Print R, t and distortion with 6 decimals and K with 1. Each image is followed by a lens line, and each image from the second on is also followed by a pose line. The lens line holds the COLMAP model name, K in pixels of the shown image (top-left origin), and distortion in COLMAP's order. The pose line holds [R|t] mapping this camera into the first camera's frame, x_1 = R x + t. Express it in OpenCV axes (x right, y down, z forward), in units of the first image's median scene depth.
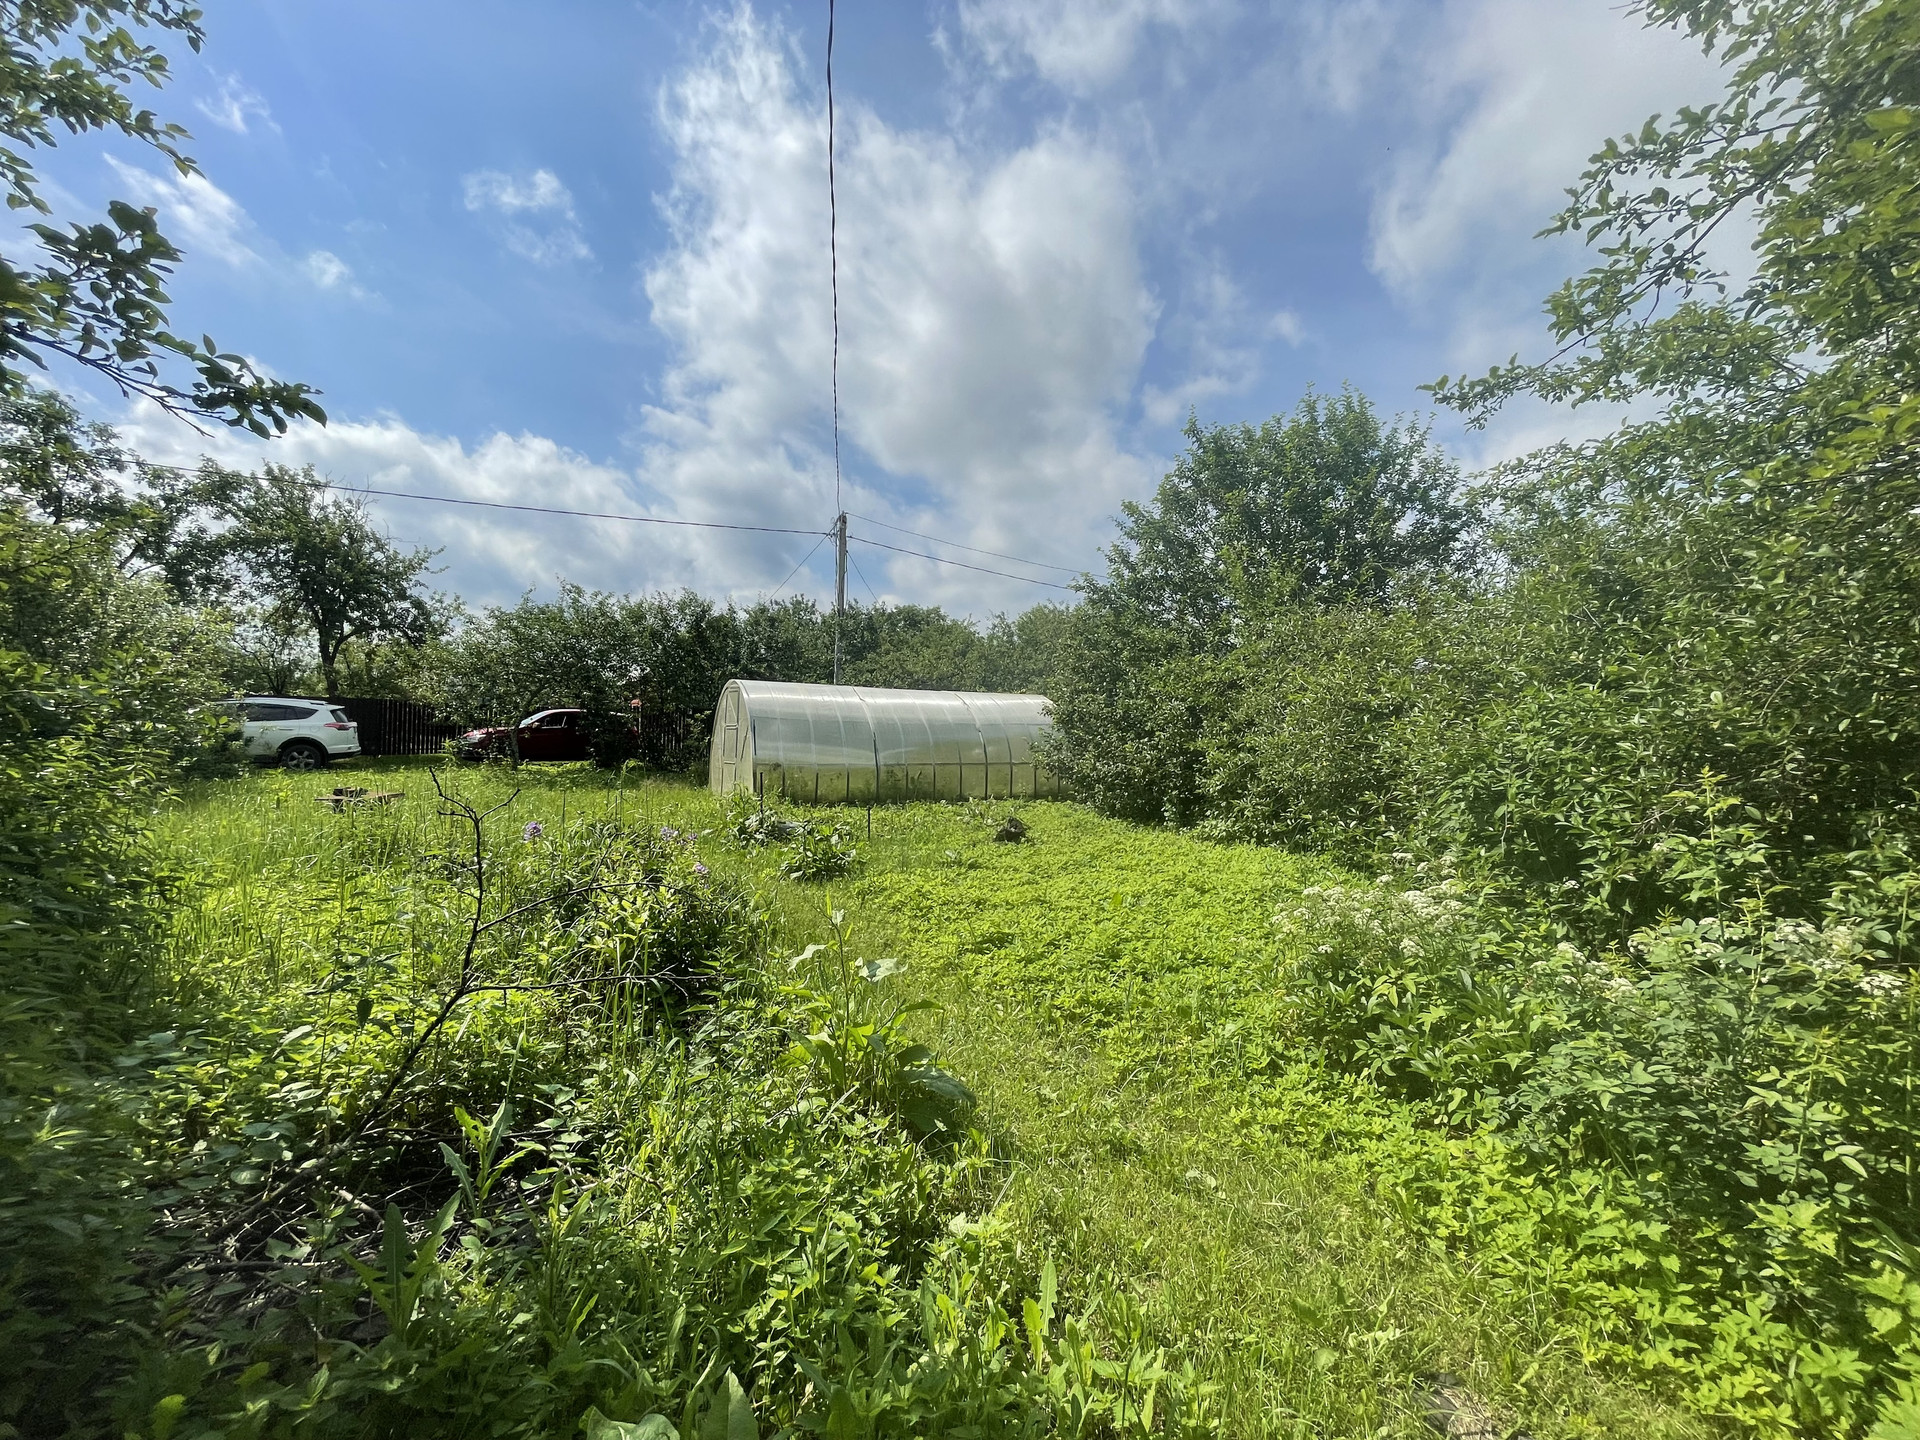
lens RADIAL K [[775.5, 0, 963.3], [0, 775.5, 719.4], [0, 0, 1]] dist [-0.002554, -0.000581]
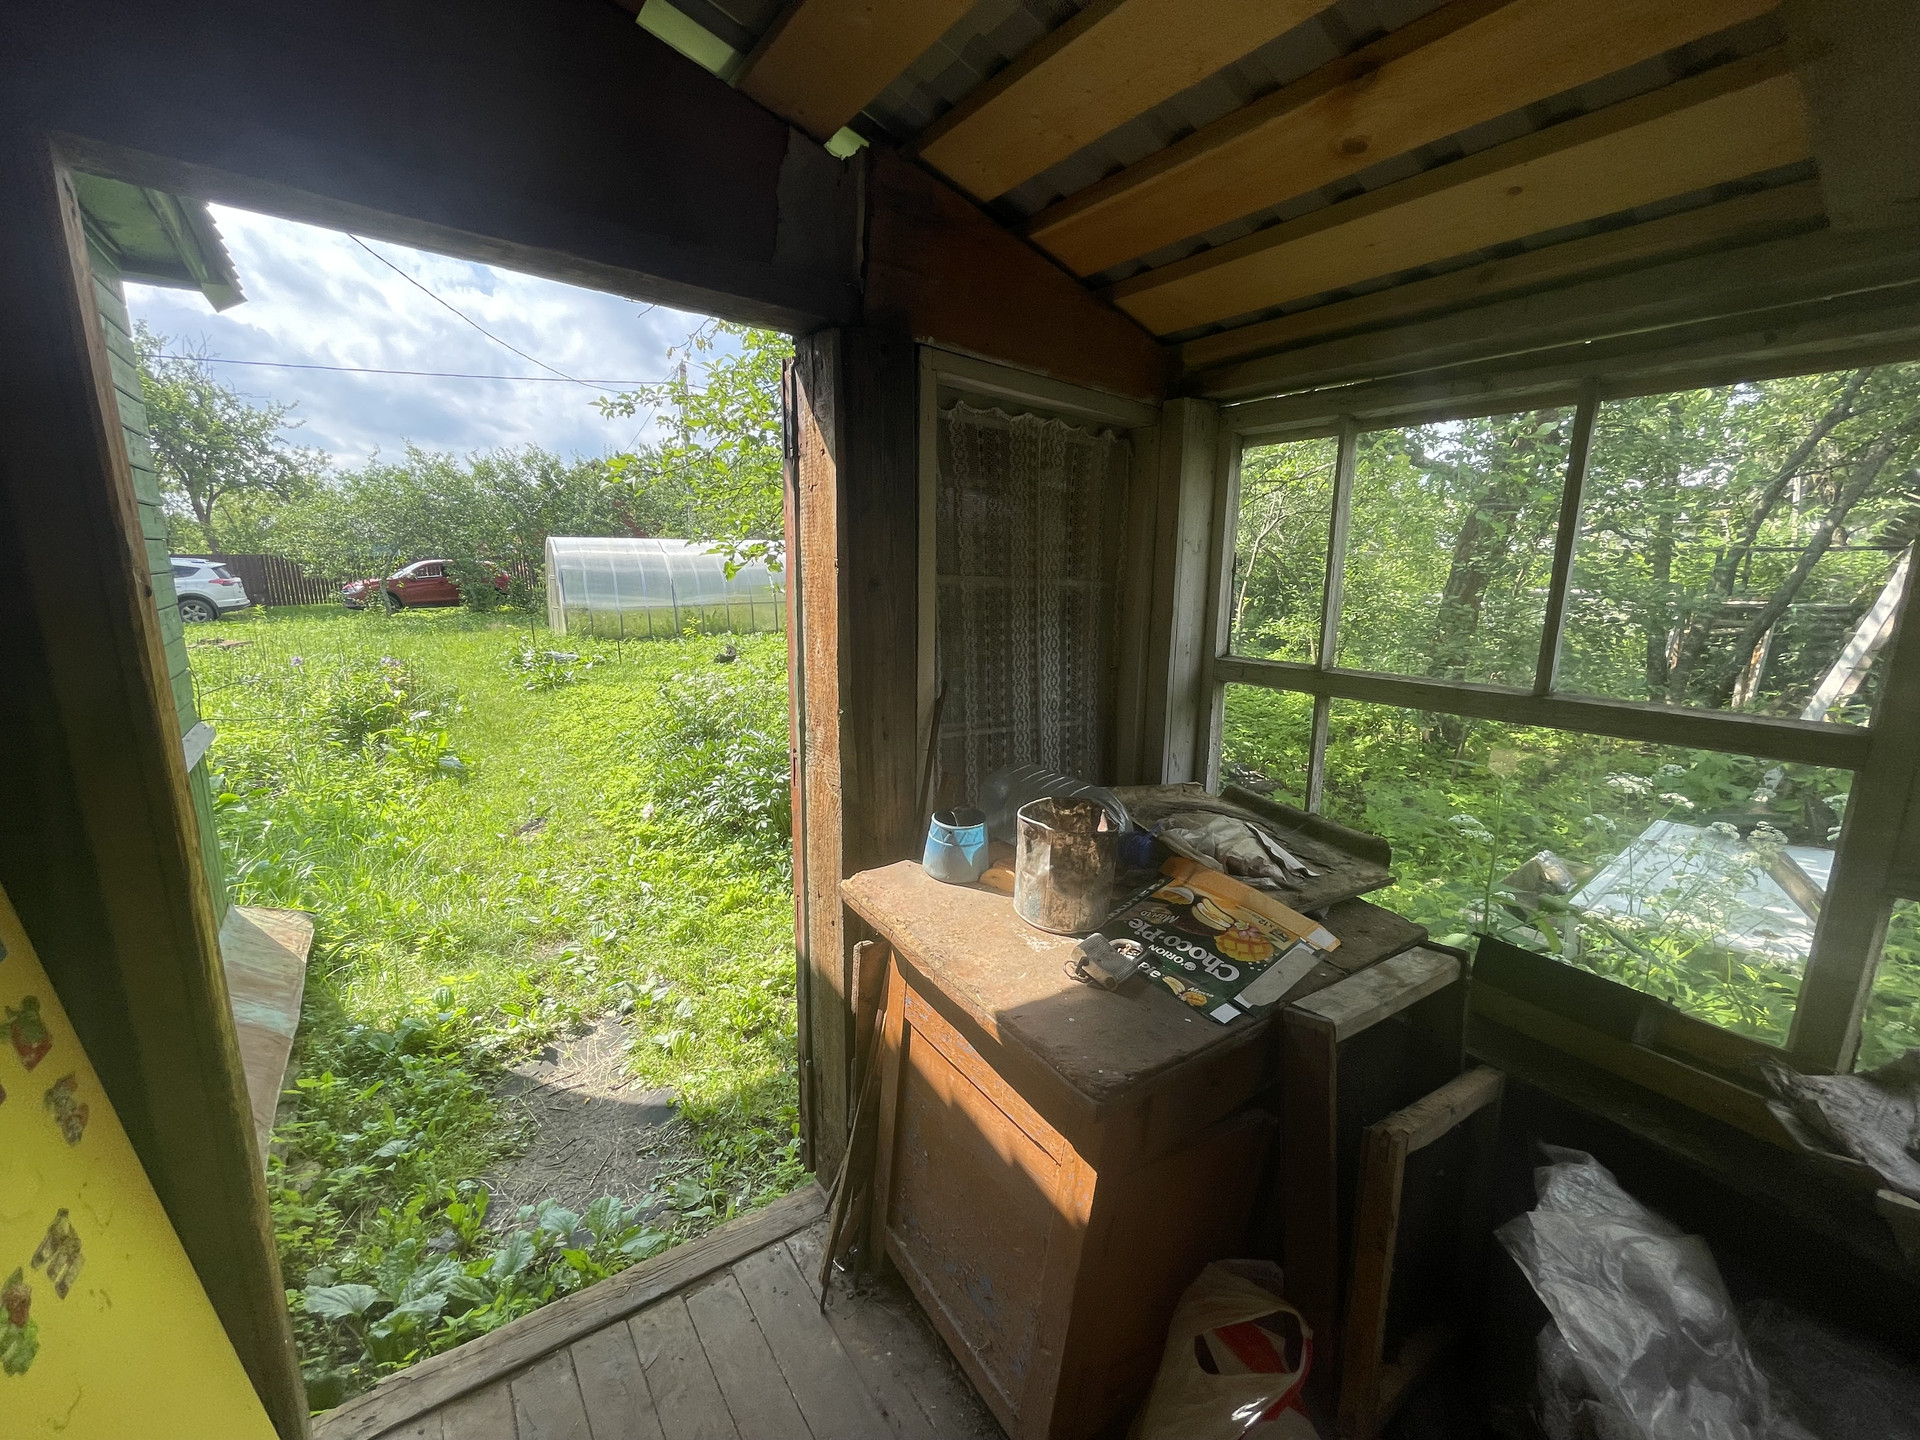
lens RADIAL K [[775.5, 0, 958.4], [0, 775.5, 717.8], [0, 0, 1]] dist [-0.002554, -0.000581]
pose [[0.998377, -0.034050, 0.045654, 0.179061], [0.023495, 0.976452, 0.214451, -0.013494], [-0.051881, -0.213031, 0.975667, -0.169328]]
